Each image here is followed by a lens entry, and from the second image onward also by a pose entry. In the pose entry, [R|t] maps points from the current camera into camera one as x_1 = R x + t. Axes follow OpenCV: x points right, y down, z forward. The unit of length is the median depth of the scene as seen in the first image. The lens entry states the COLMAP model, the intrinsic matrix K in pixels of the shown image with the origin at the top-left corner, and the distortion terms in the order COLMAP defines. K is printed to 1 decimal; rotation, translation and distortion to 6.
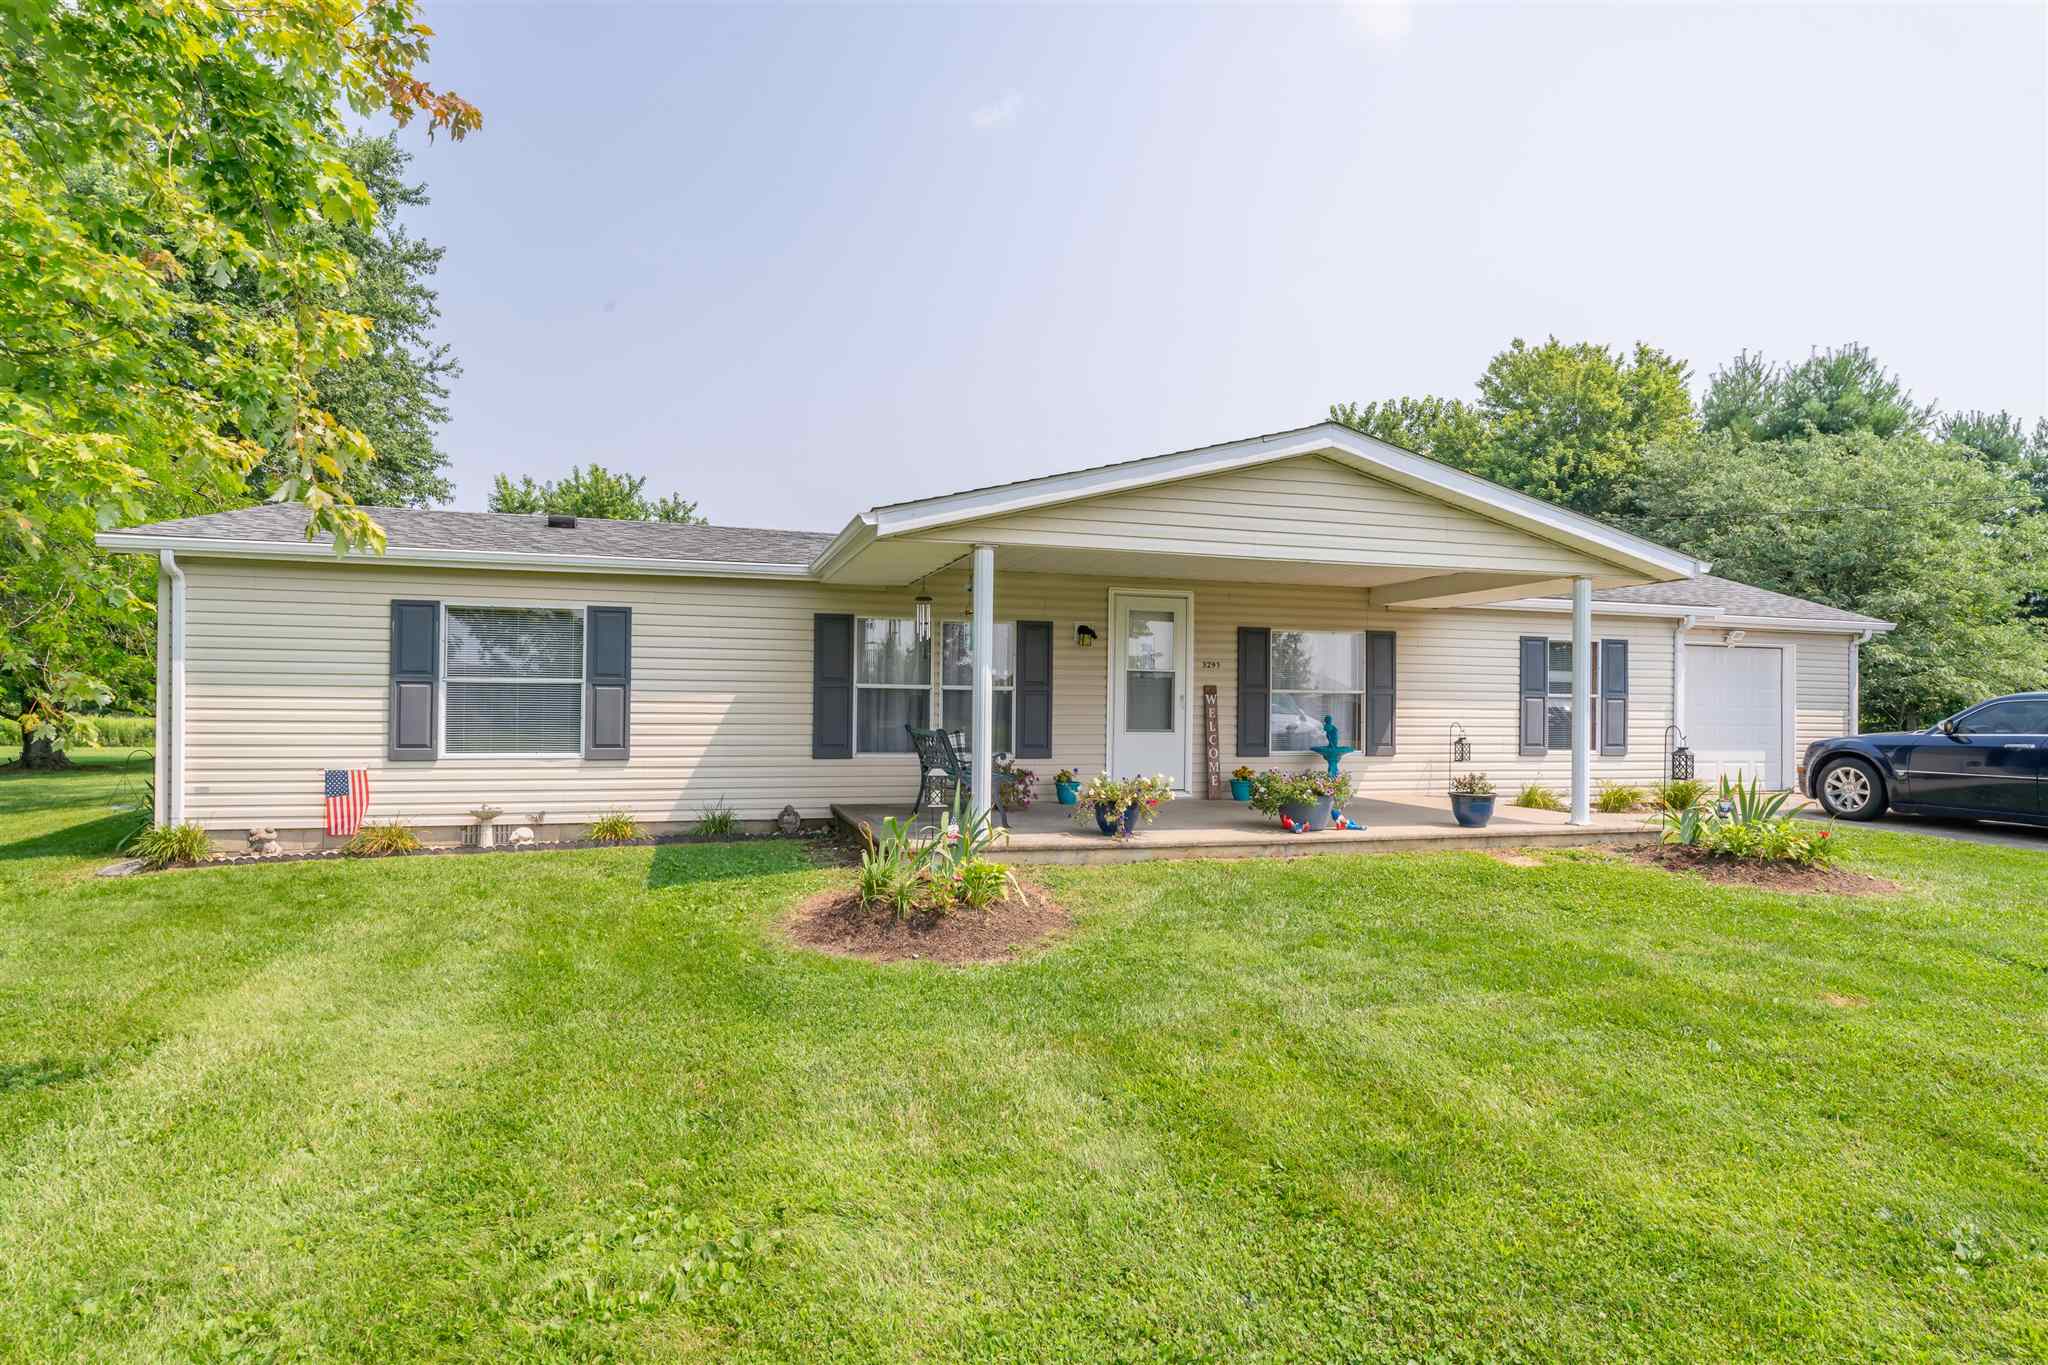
lens RADIAL K [[1149.2, 0, 1025.7], [0, 1149.2, 690.2], [0, 0, 1]] dist [0.011883, -0.004338]
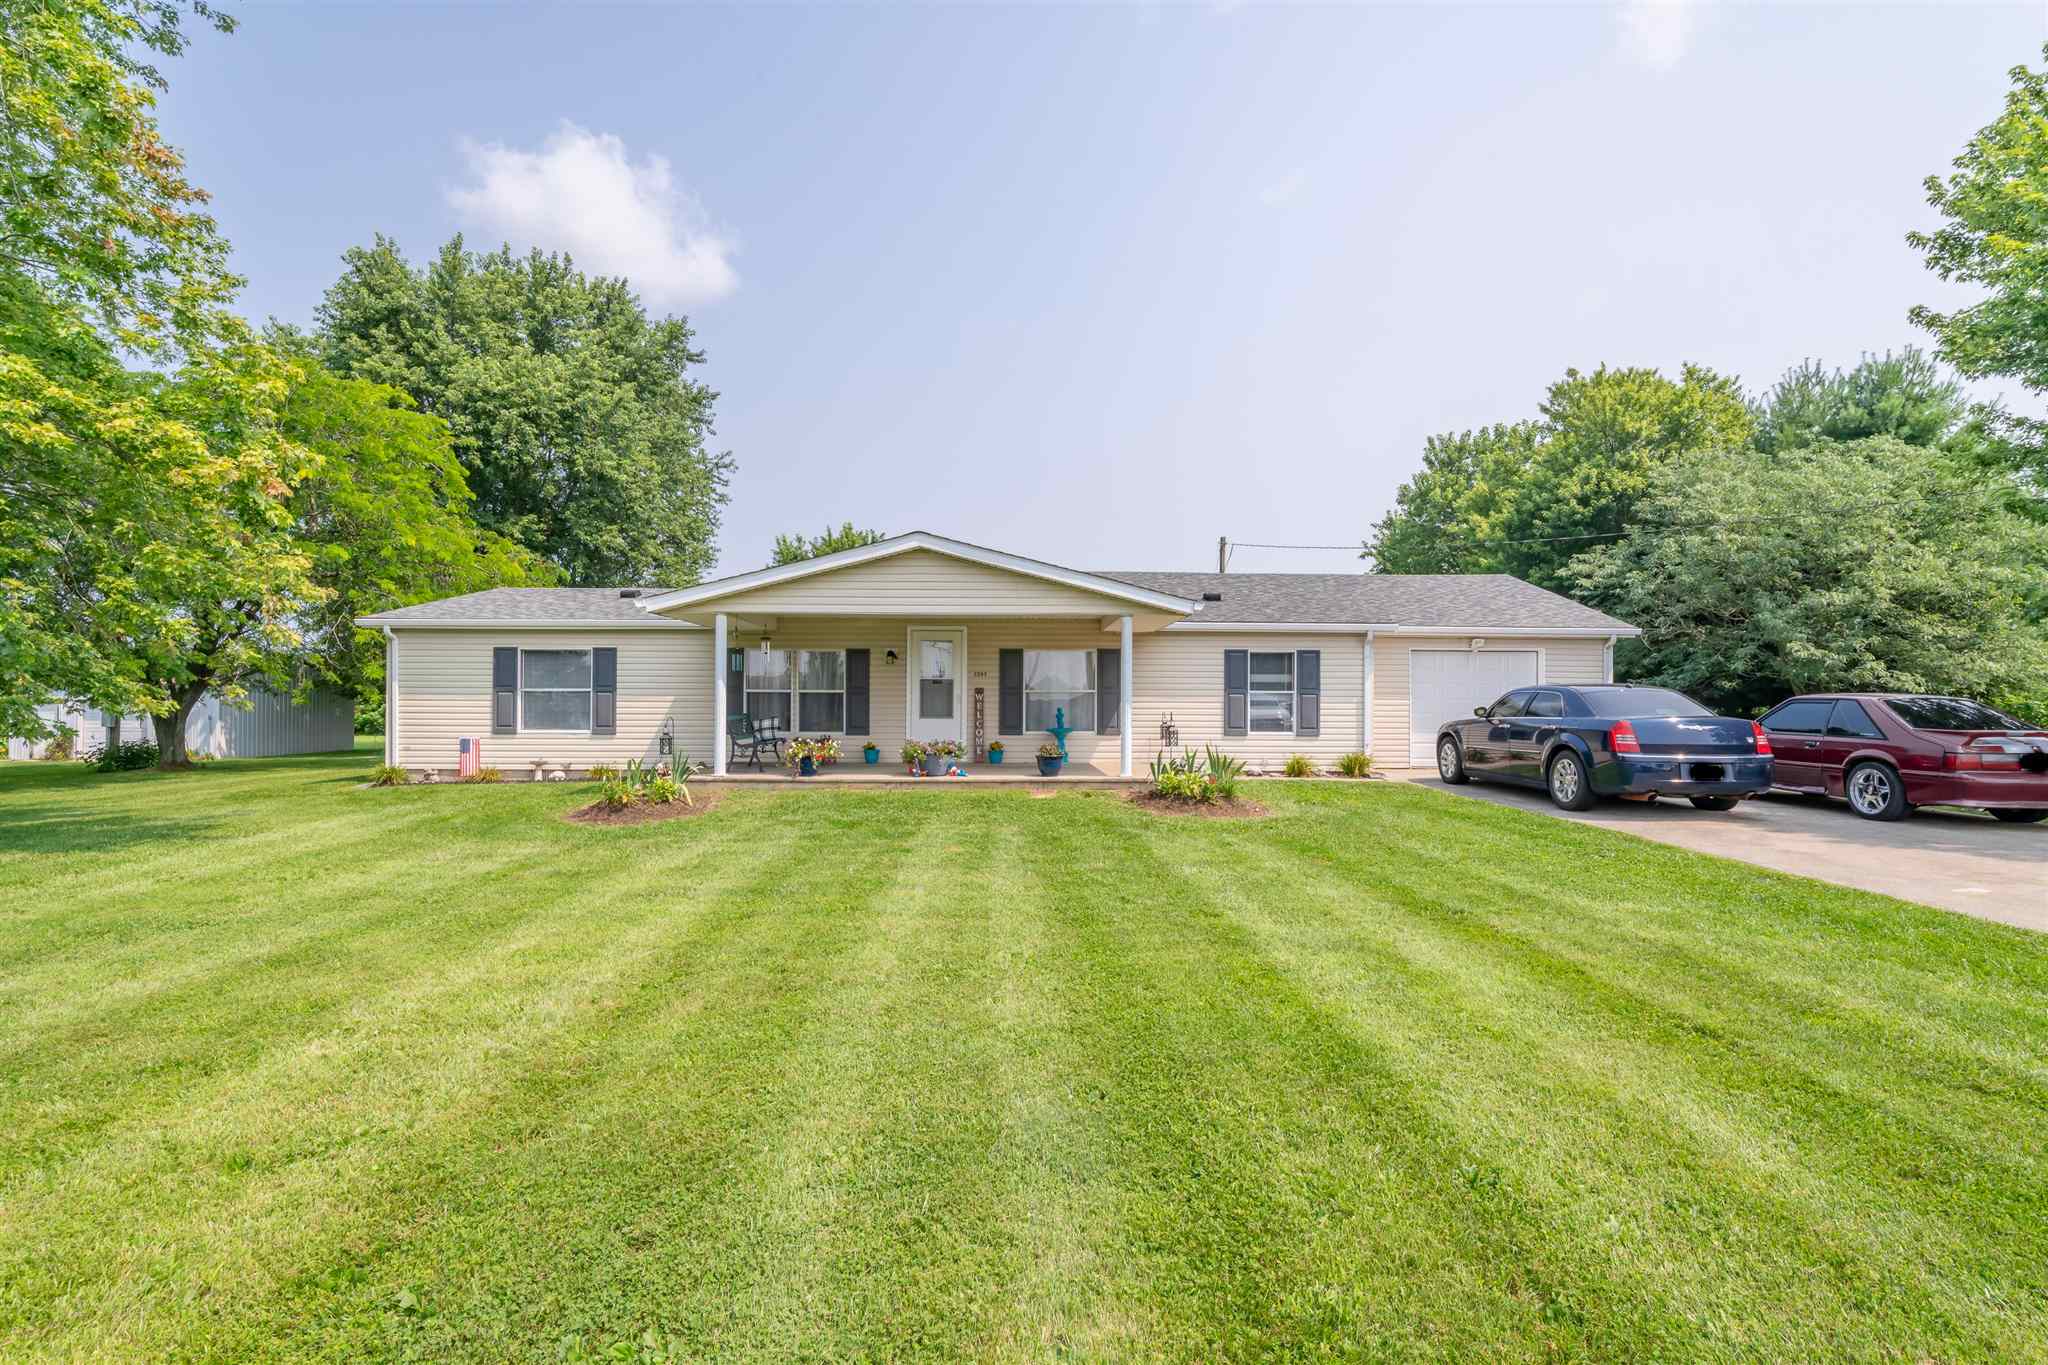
lens RADIAL K [[1007.7, 0, 1022.6], [0, 1007.7, 683.3], [0, 0, 1]] dist [0.017102, 0.000242]
pose [[0.957894, -0.012245, -0.286862, 0.602573], [0.010266, 0.999912, -0.008403, 0.001803], [0.286939, 0.005104, 0.957935, -0.264136]]
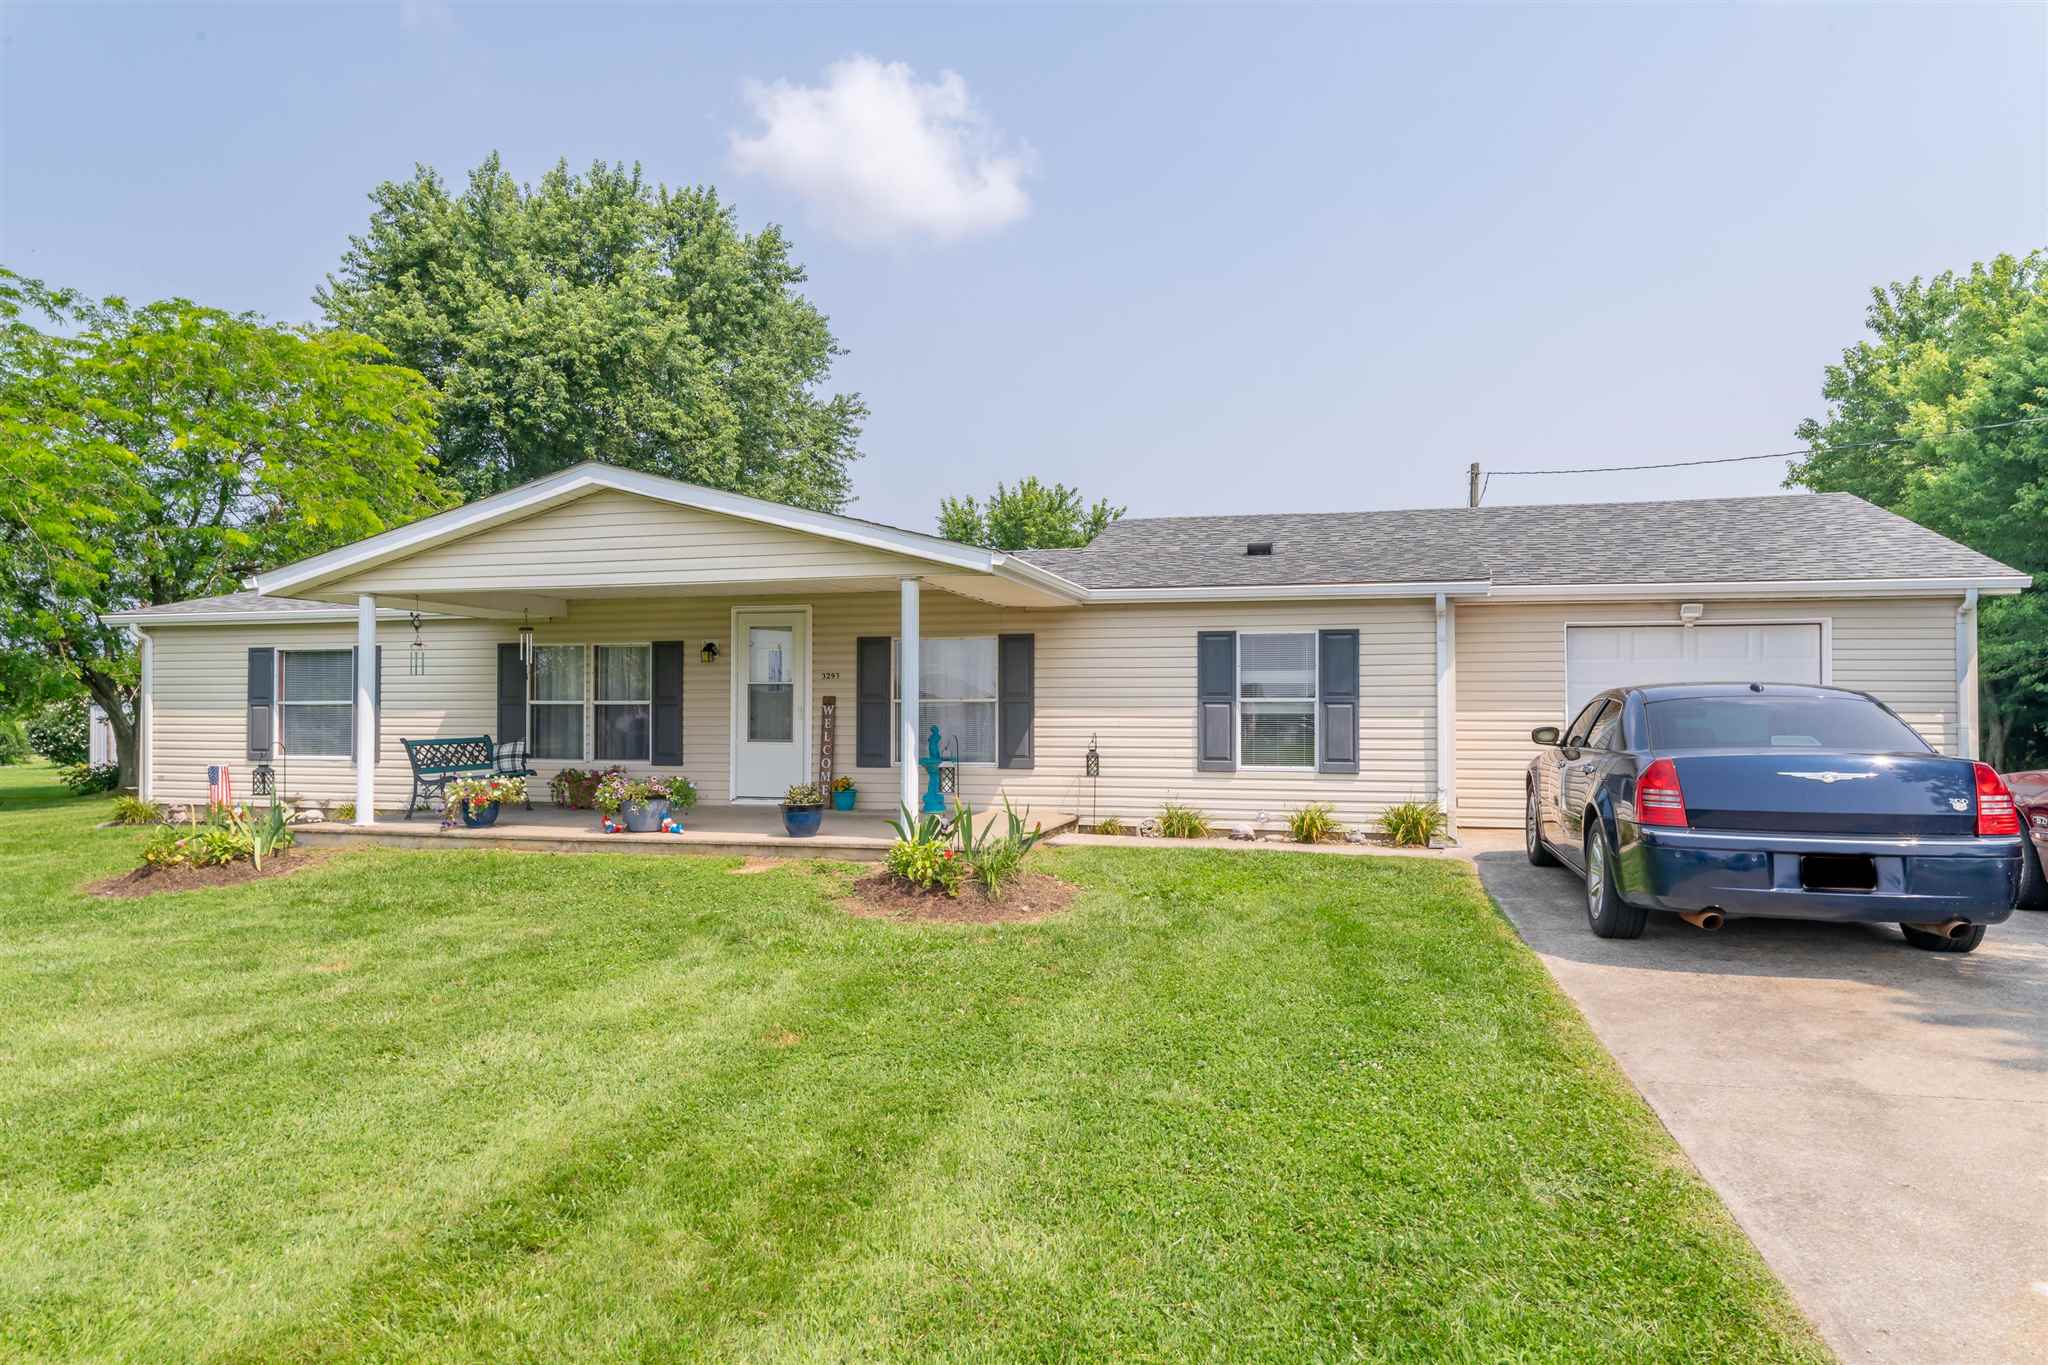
lens RADIAL K [[1286.8, 0, 1027.0], [0, 1286.8, 685.7], [0, 0, 1]] dist [0.007946, 0.003411]
pose [[0.839382, -0.020153, -0.543169, 0.930444], [0.016098, 0.999796, -0.012218, 0.003247], [0.543304, 0.001512, 0.839535, 0.141883]]
